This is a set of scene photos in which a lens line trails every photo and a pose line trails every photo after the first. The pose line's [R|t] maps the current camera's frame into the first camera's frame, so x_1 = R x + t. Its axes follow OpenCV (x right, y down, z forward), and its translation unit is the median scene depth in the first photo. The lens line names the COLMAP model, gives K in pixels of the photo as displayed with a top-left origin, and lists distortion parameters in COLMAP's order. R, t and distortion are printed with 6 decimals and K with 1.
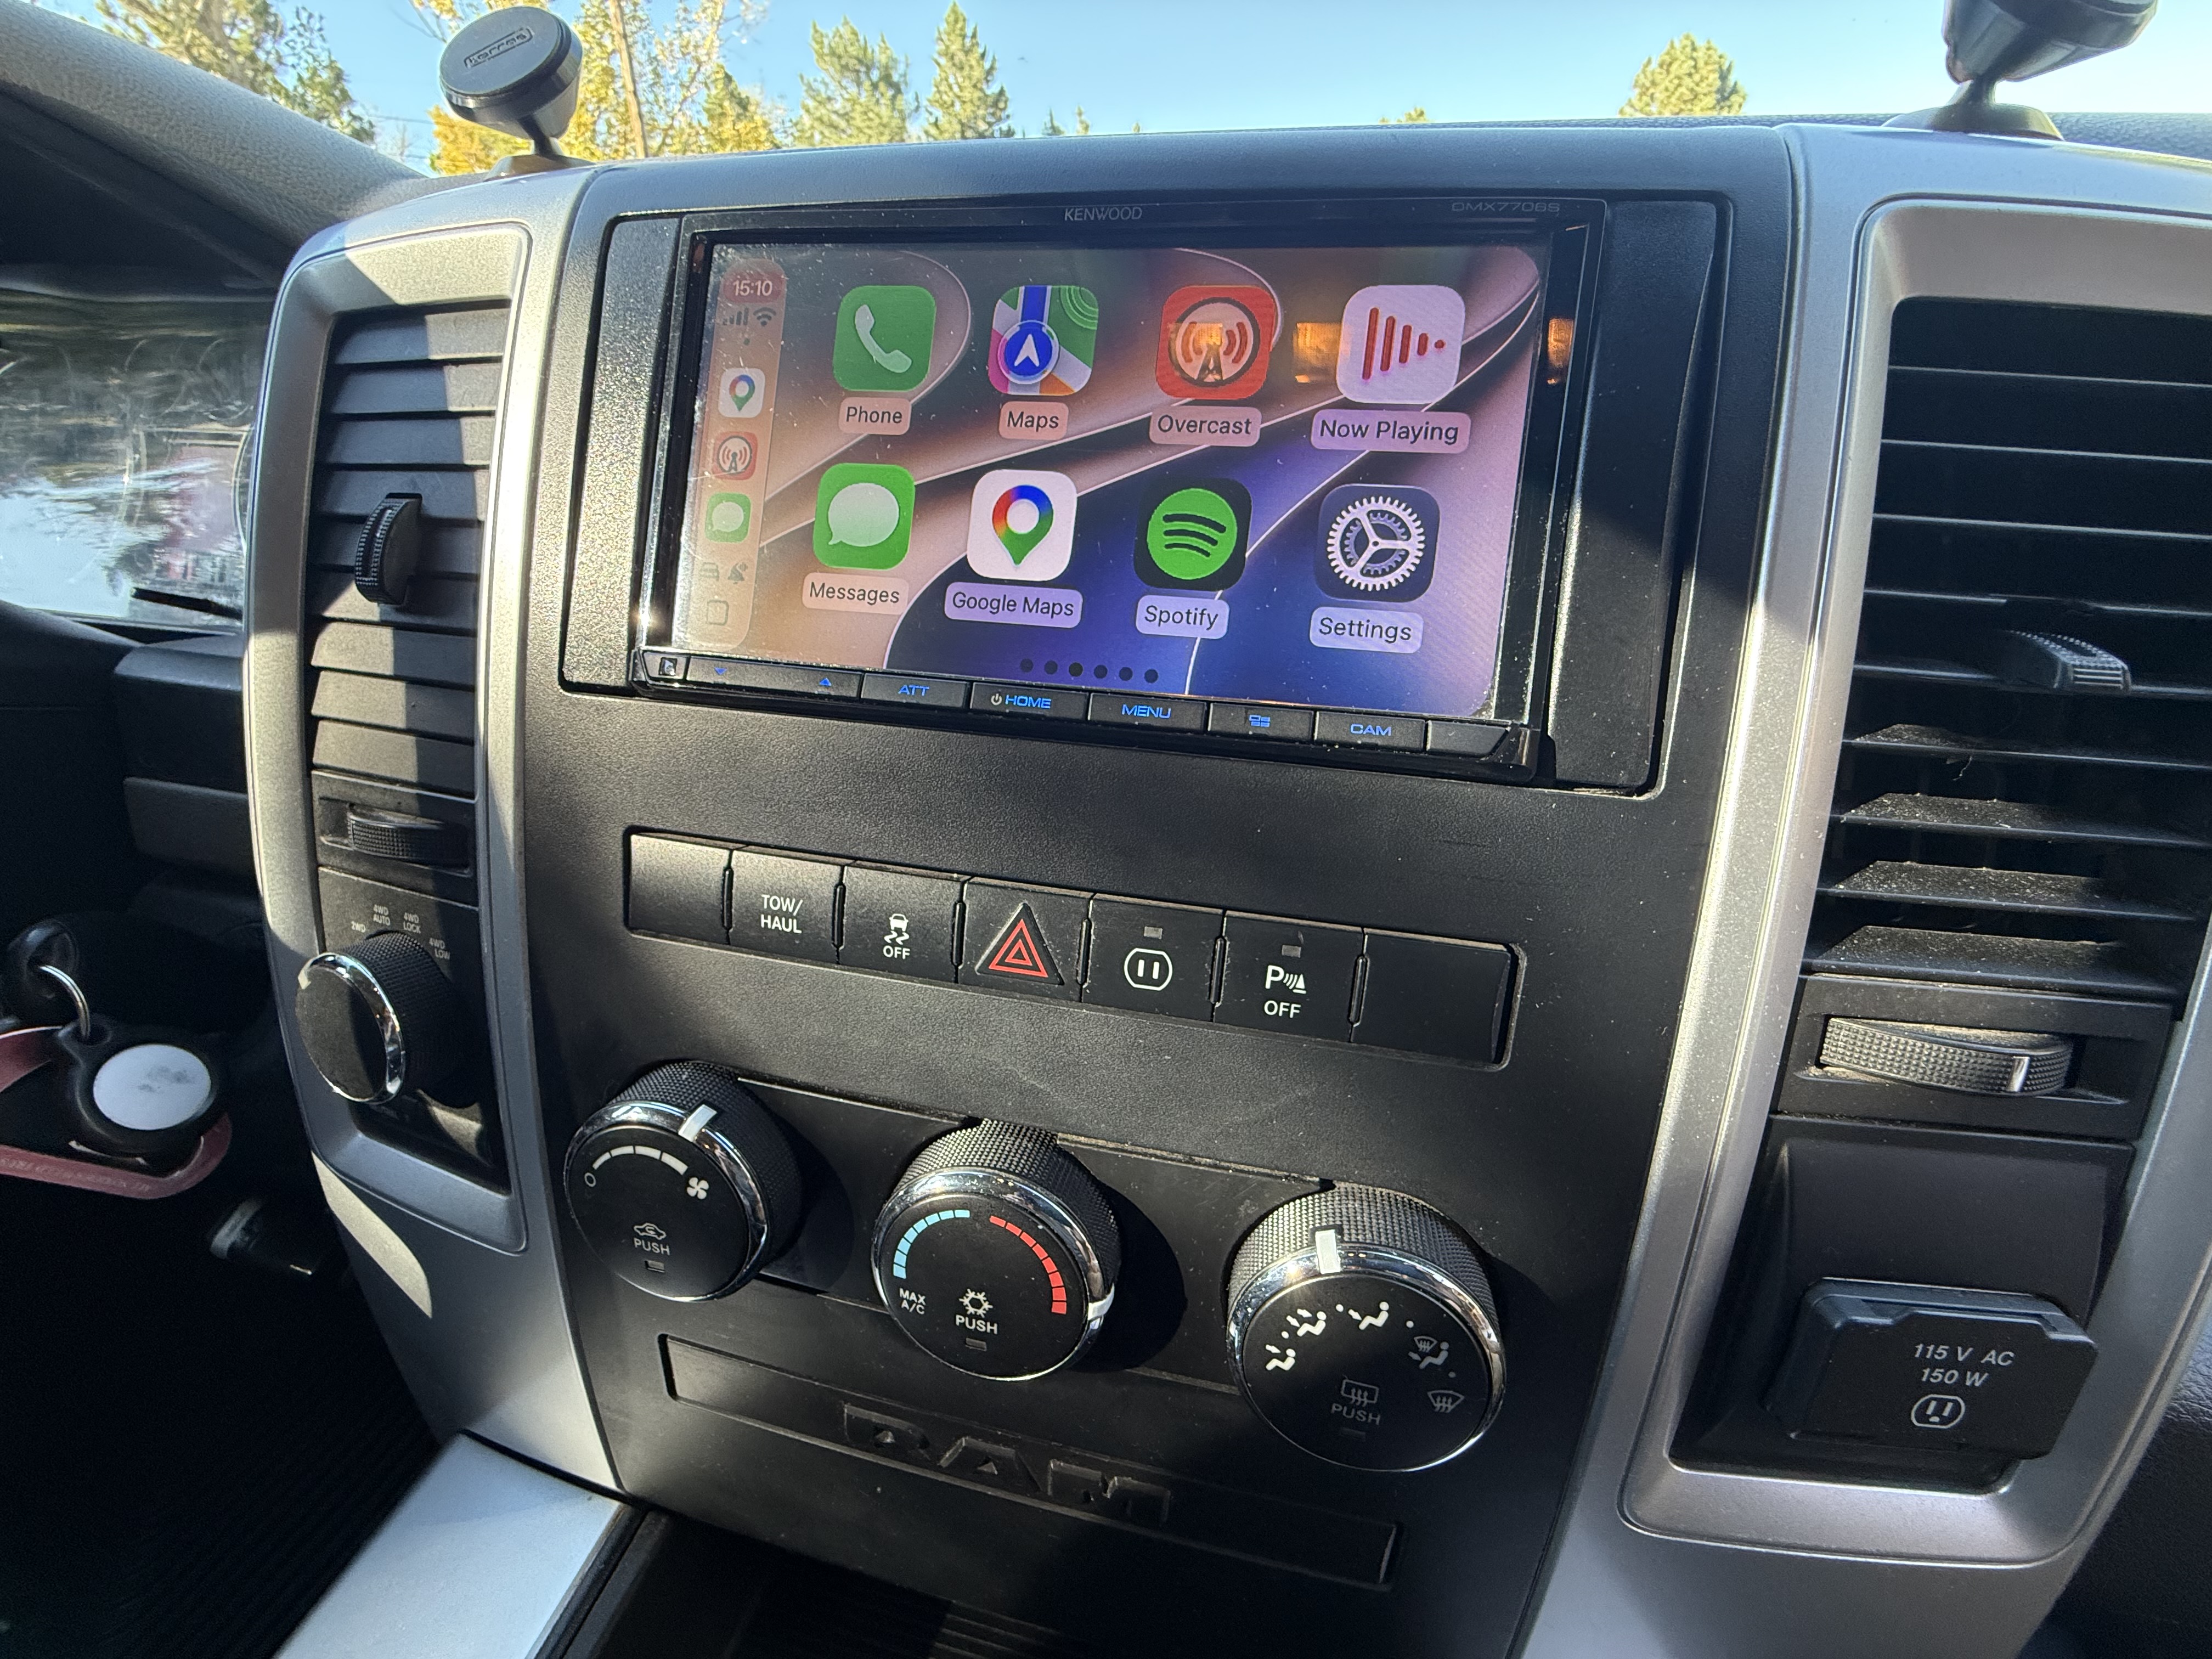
lens RADIAL K [[873.2, 0, 1100.6], [0, 873.2, 829.3], [0, 0, 1]] dist [-0.001090, 0.000213]
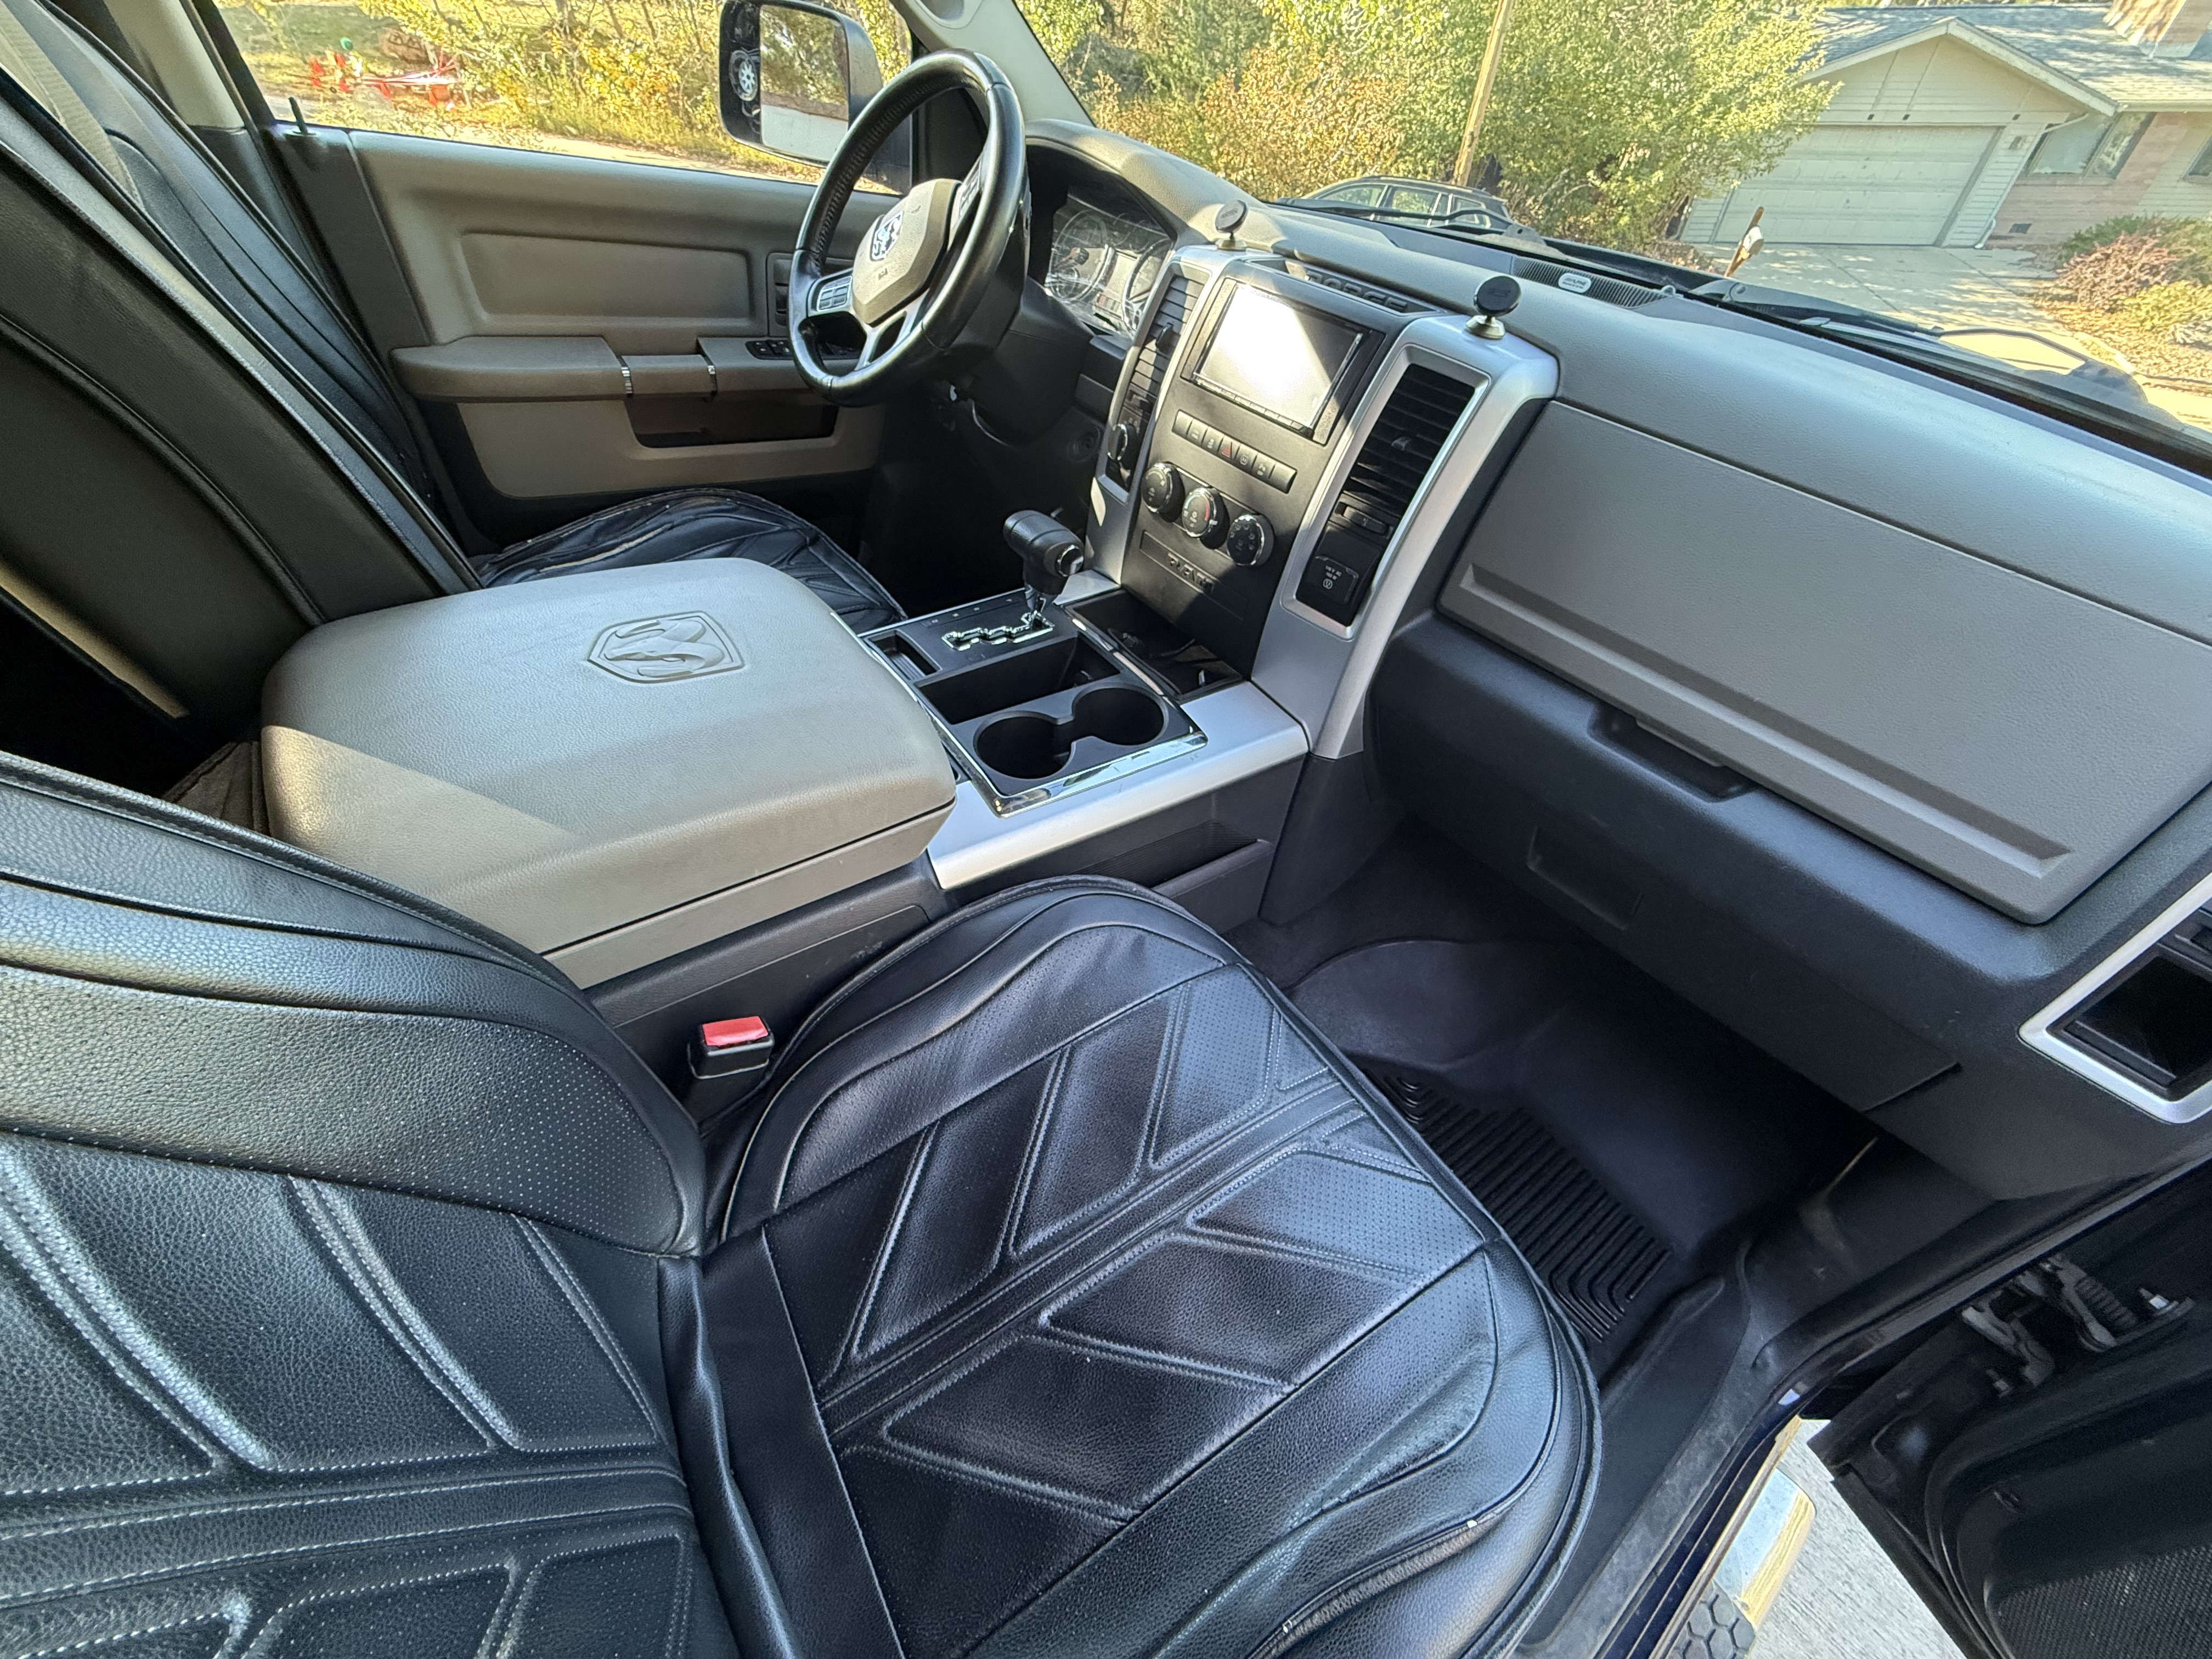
lens RADIAL K [[873.2, 0, 1100.6], [0, 873.2, 829.3], [0, 0, 1]] dist [-0.001090, 0.000213]
pose [[0.740812, 0.486889, -0.462750, 2.155669], [-0.359611, 0.869345, 0.338997, 0.460576], [0.567343, -0.084723, 0.819112, -2.932752]]
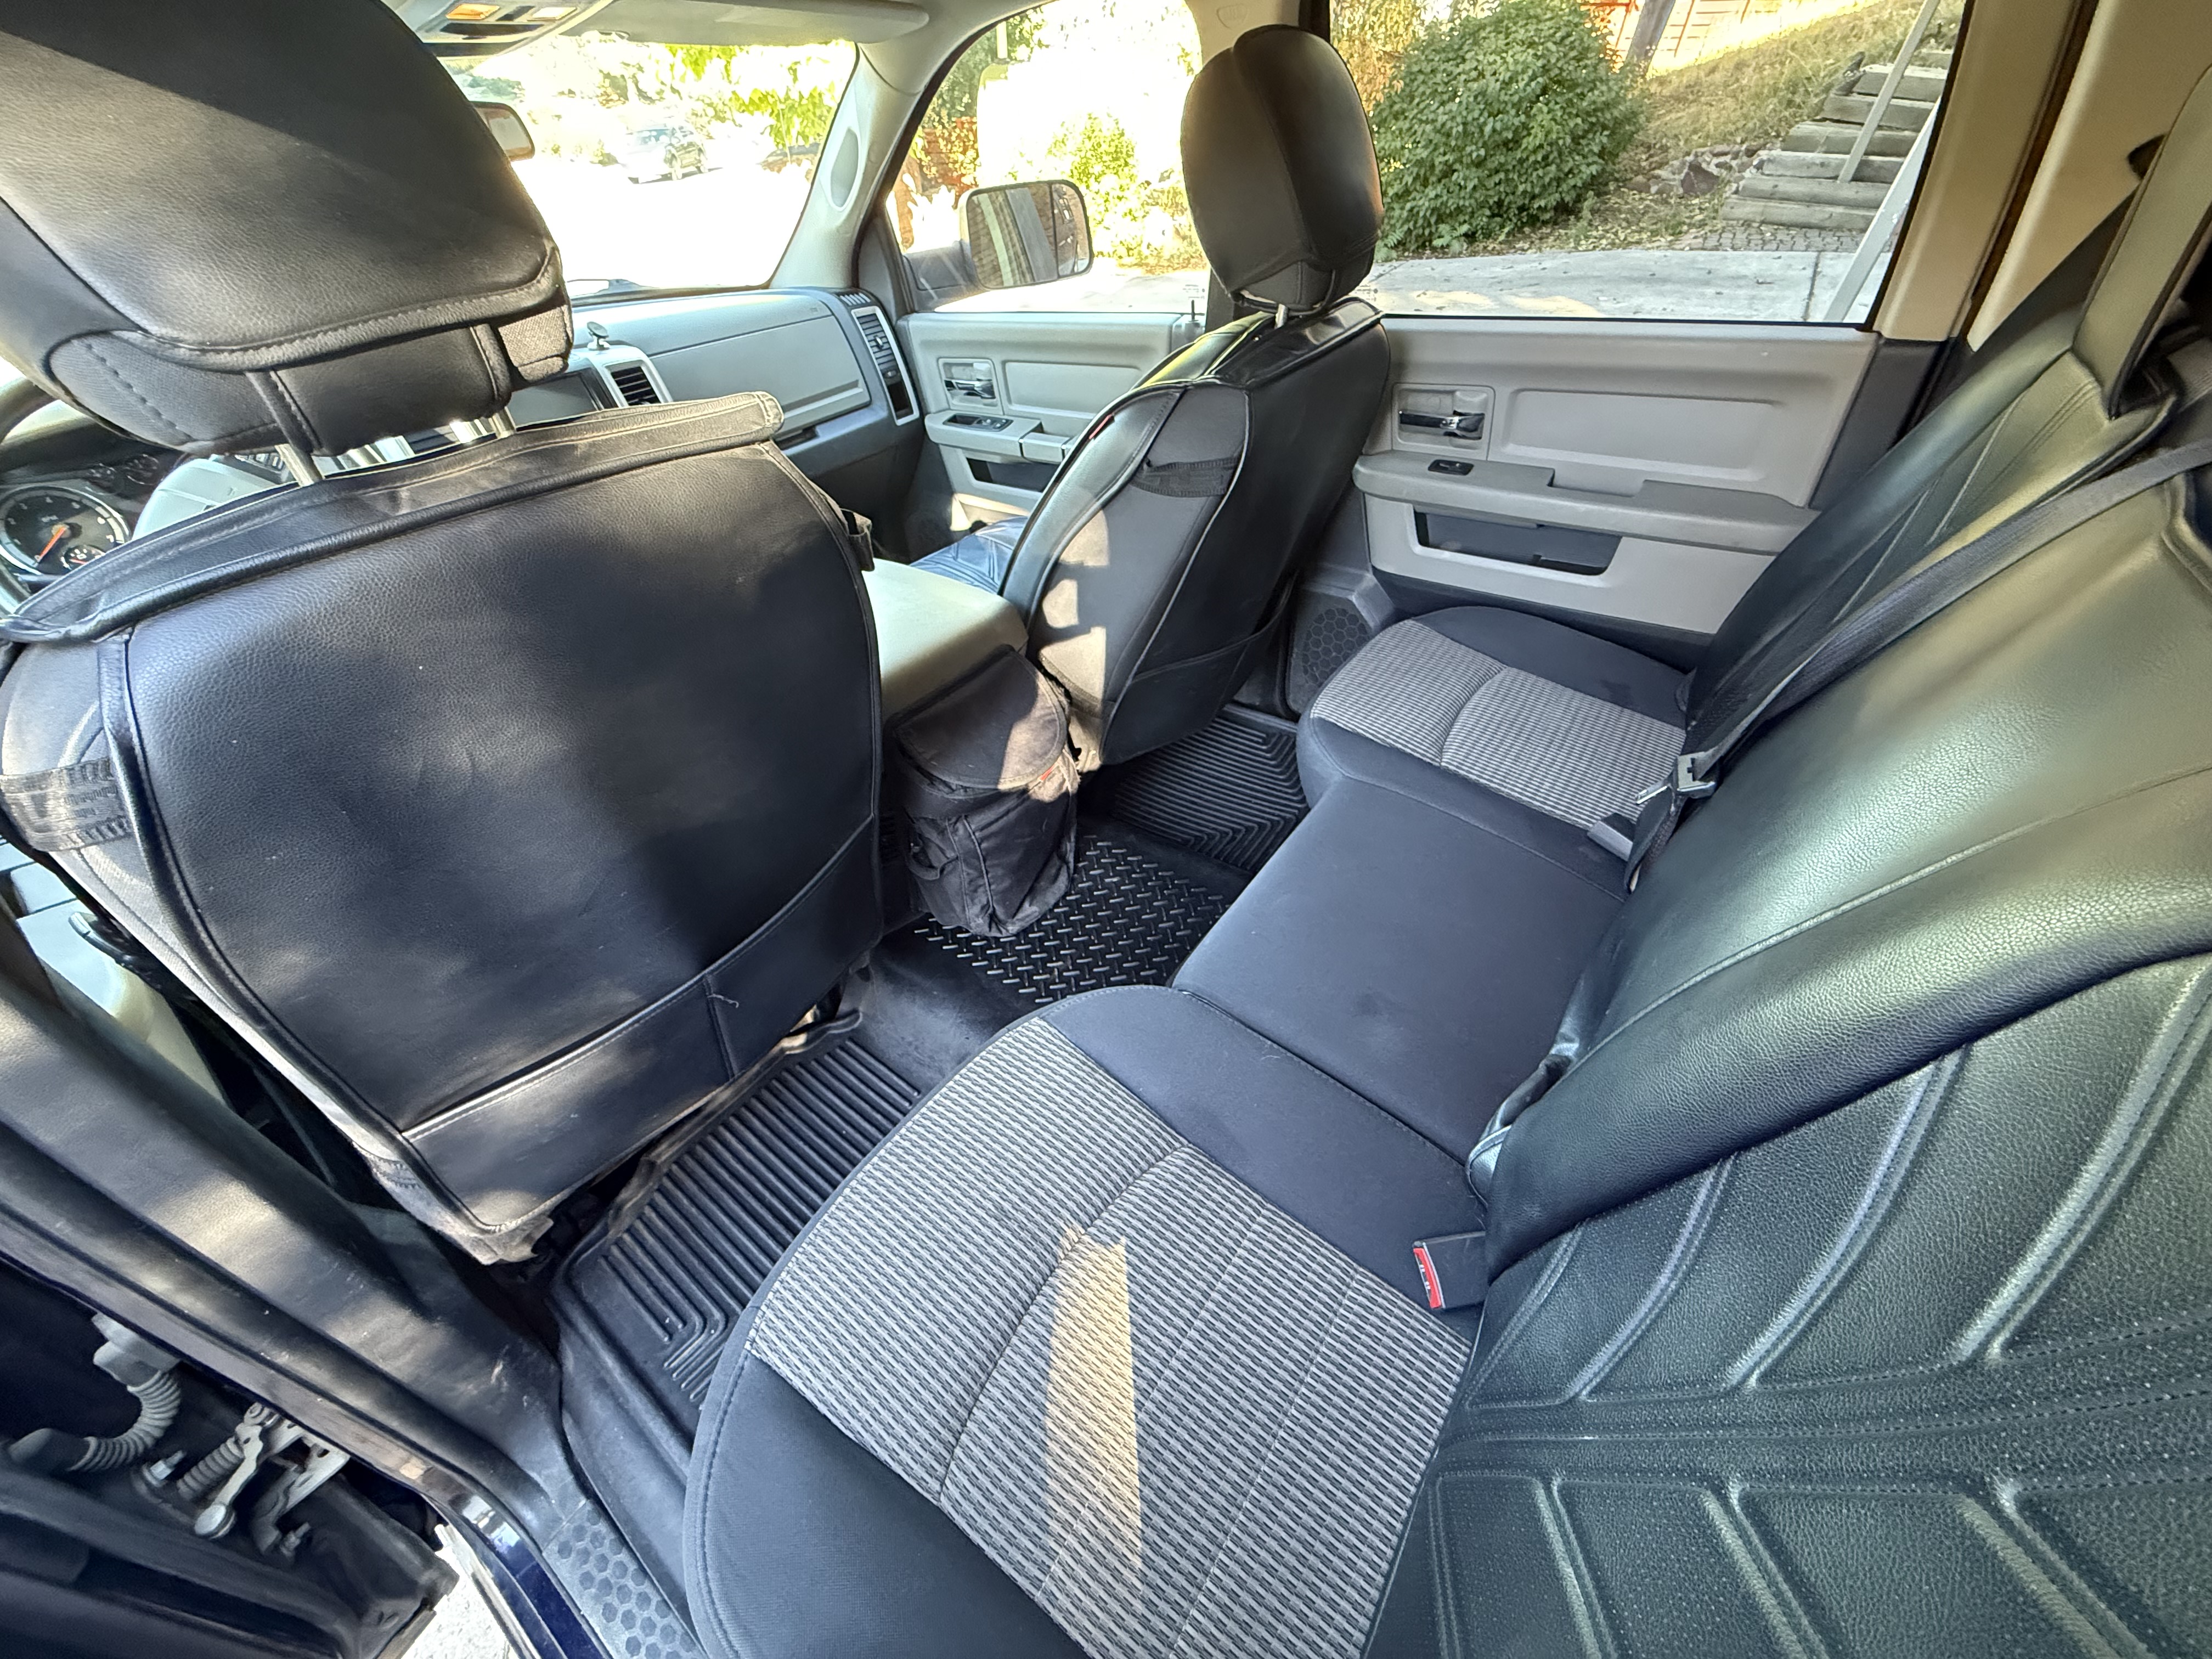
lens RADIAL K [[873.2, 0, 1100.6], [0, 873.2, 829.3], [0, 0, 1]] dist [-0.001090, 0.000213]
pose [[0.386545, -0.631144, 0.672488, -4.618068], [0.431872, 0.768150, 0.472685, 0.736589], [-0.814905, 0.107715, 0.569498, -5.737574]]
